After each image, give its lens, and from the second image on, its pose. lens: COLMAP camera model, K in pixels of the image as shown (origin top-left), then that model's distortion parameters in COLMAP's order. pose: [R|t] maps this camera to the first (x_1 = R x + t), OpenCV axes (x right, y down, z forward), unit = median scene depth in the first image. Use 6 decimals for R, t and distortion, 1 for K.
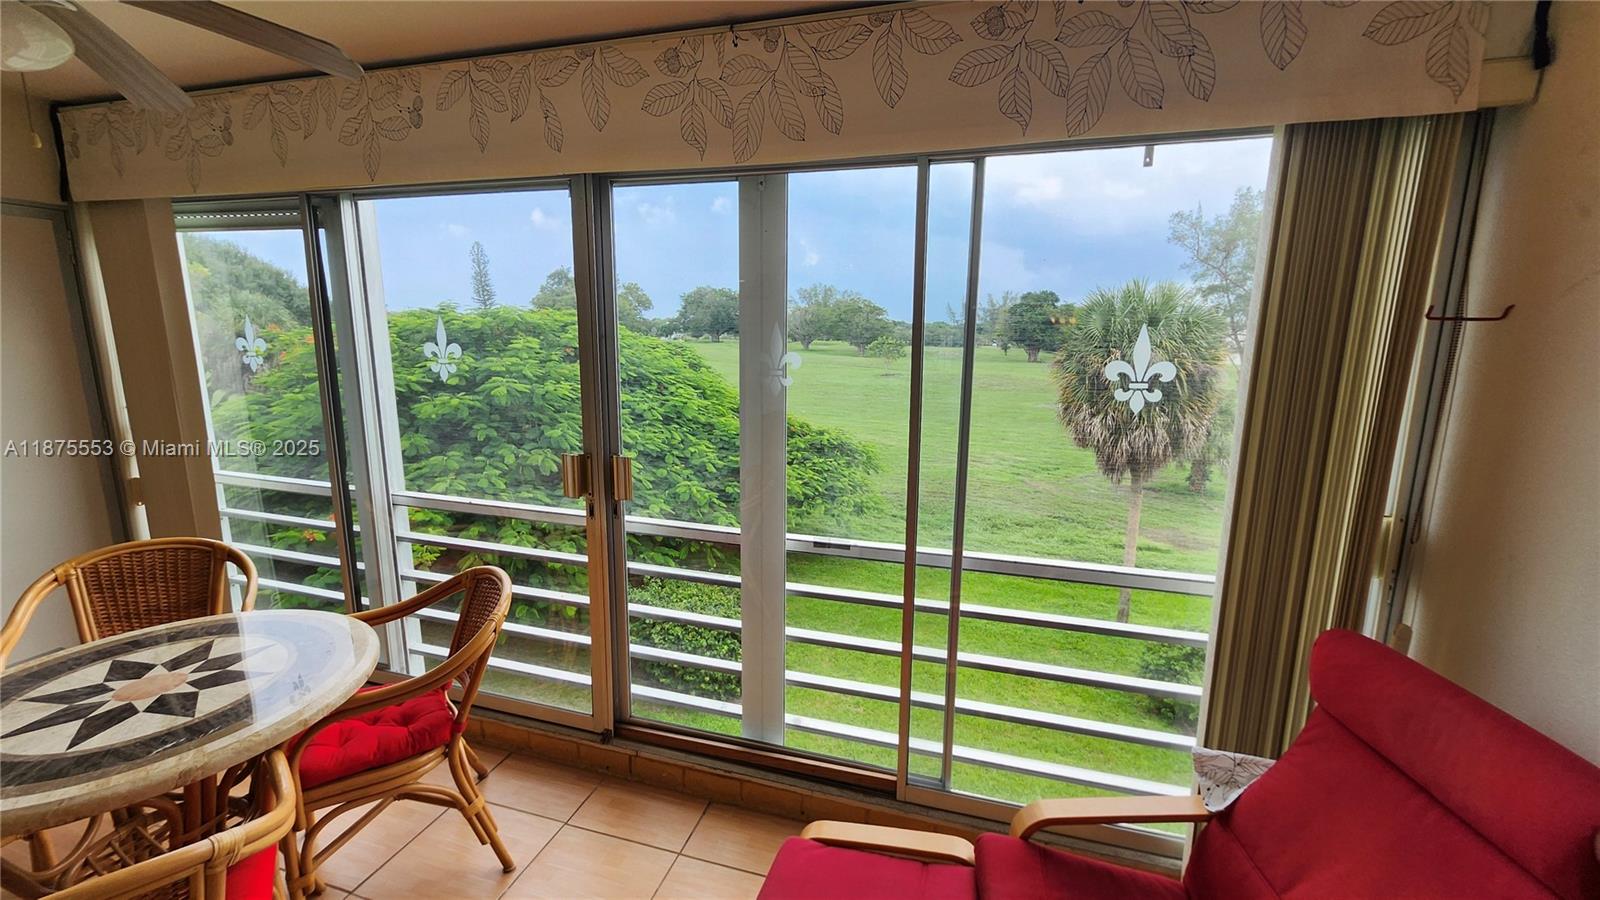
lens RADIAL K [[635.2, 0, 800.0], [0, 635.2, 450.0], [0, 0, 1]] dist [0.000467, -0.000508]
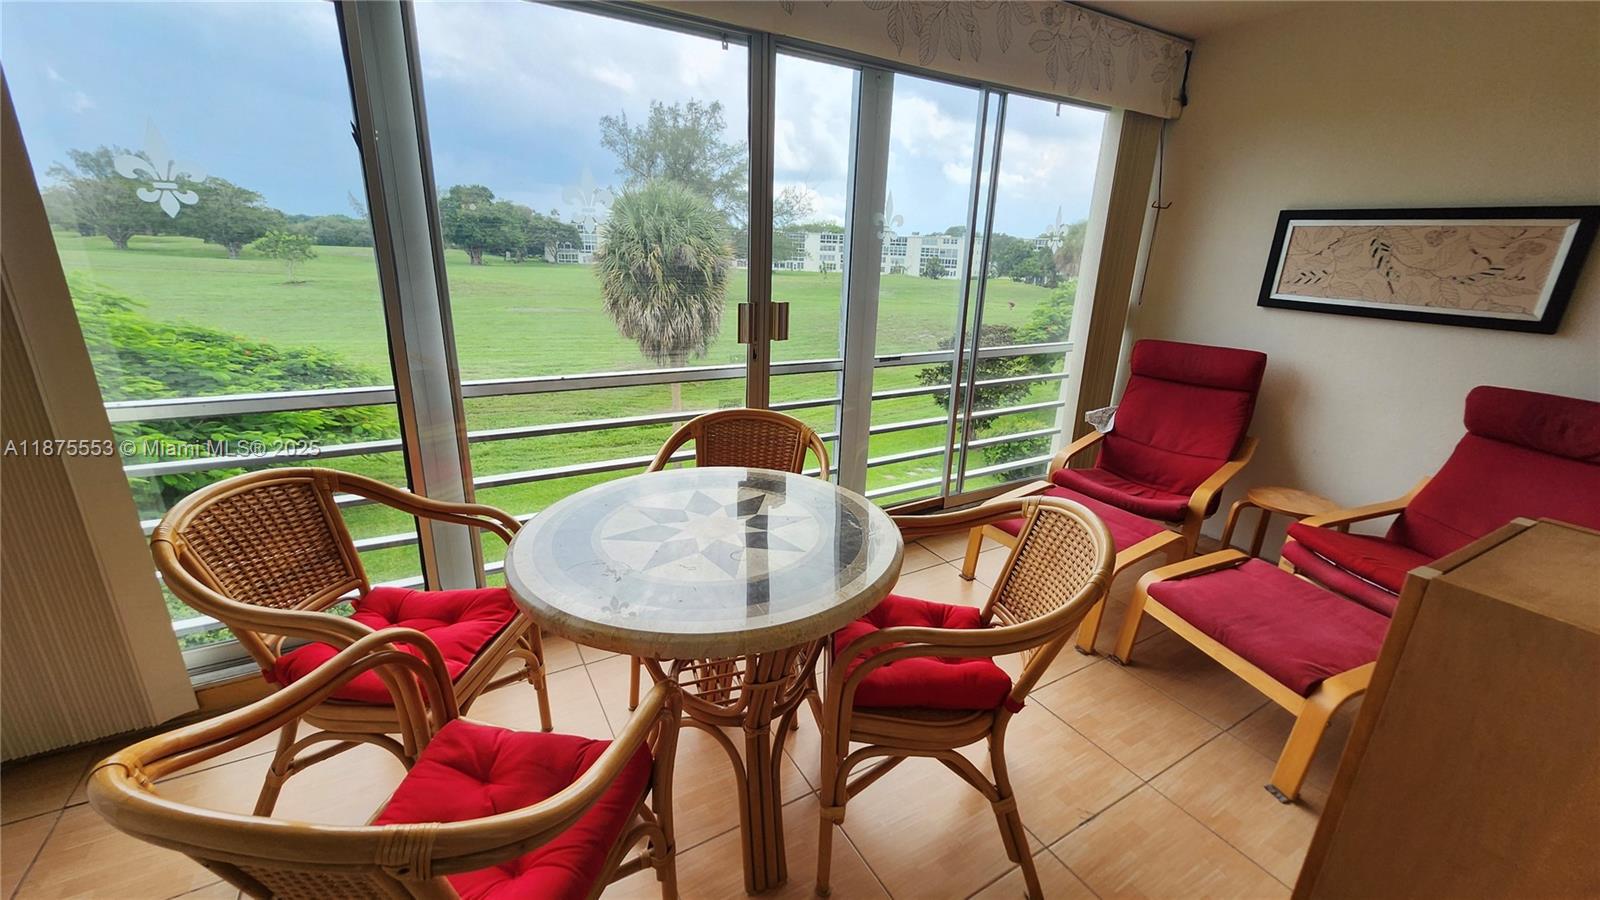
lens RADIAL K [[631.2, 0, 806.4], [0, 631.2, 447.3], [0, 0, 1]] dist [-0.000404, -0.000218]
pose [[0.681017, -0.209830, 0.701561, -1.071907], [0.107003, 0.976297, 0.188132, 0.055425], [-0.724408, -0.053052, 0.687327, 0.151873]]
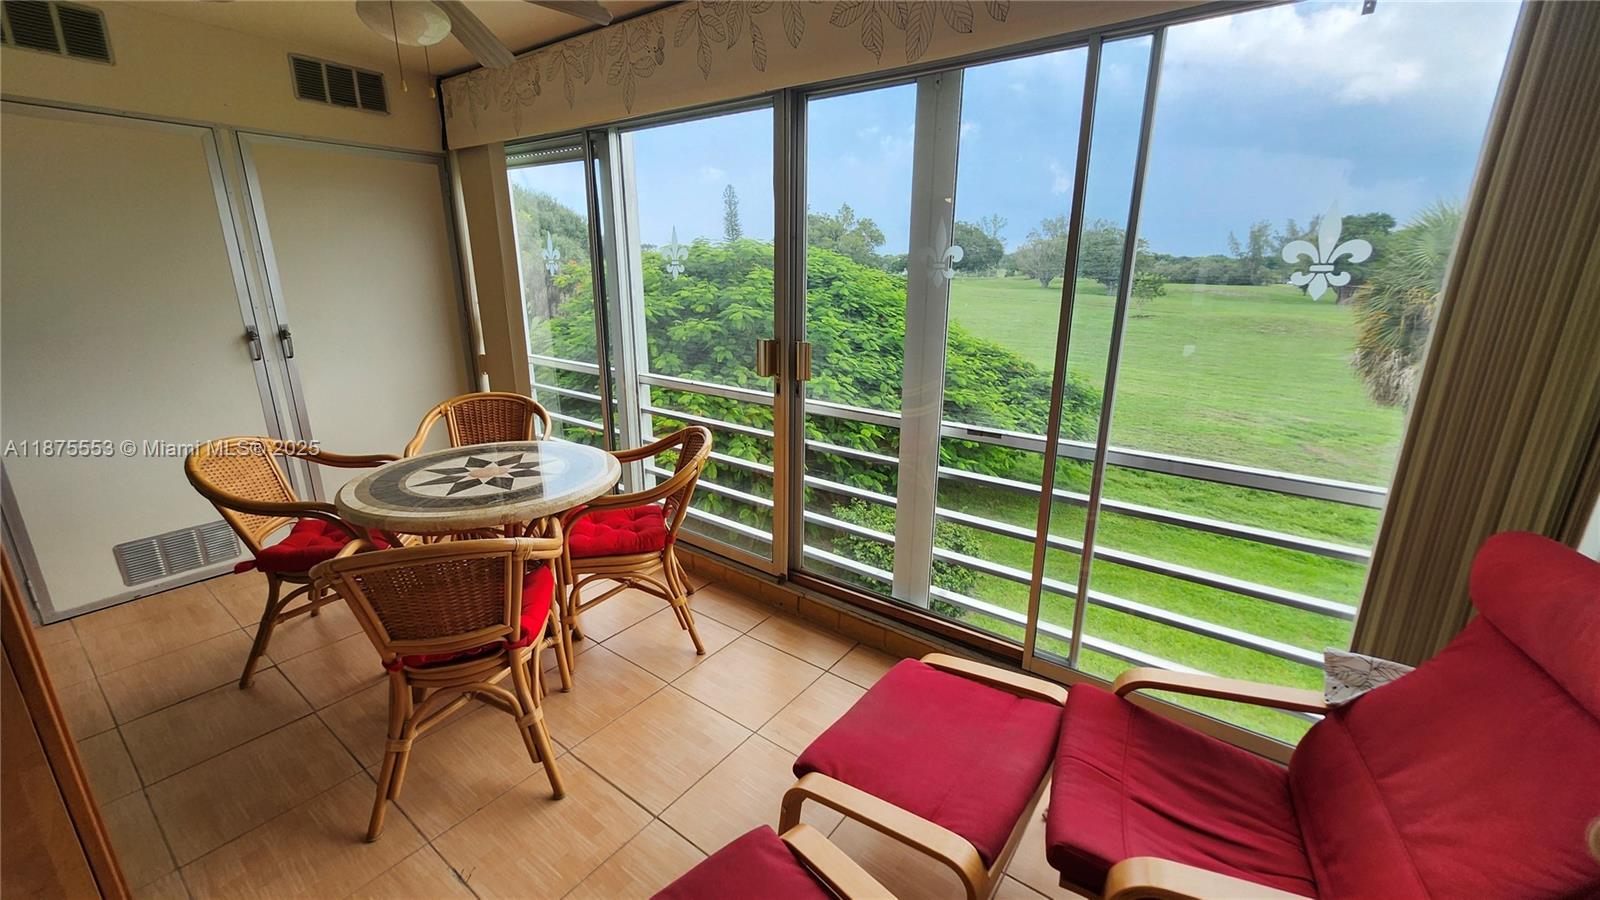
lens RADIAL K [[630.8, 0, 801.2], [0, 630.8, 448.9], [0, 0, 1]] dist [-0.000110, -0.000303]
pose [[0.939454, 0.088781, -0.330975, 0.113077], [-0.057237, 0.992941, 0.103885, 0.081818], [0.337862, -0.078651, 0.937904, -0.102416]]
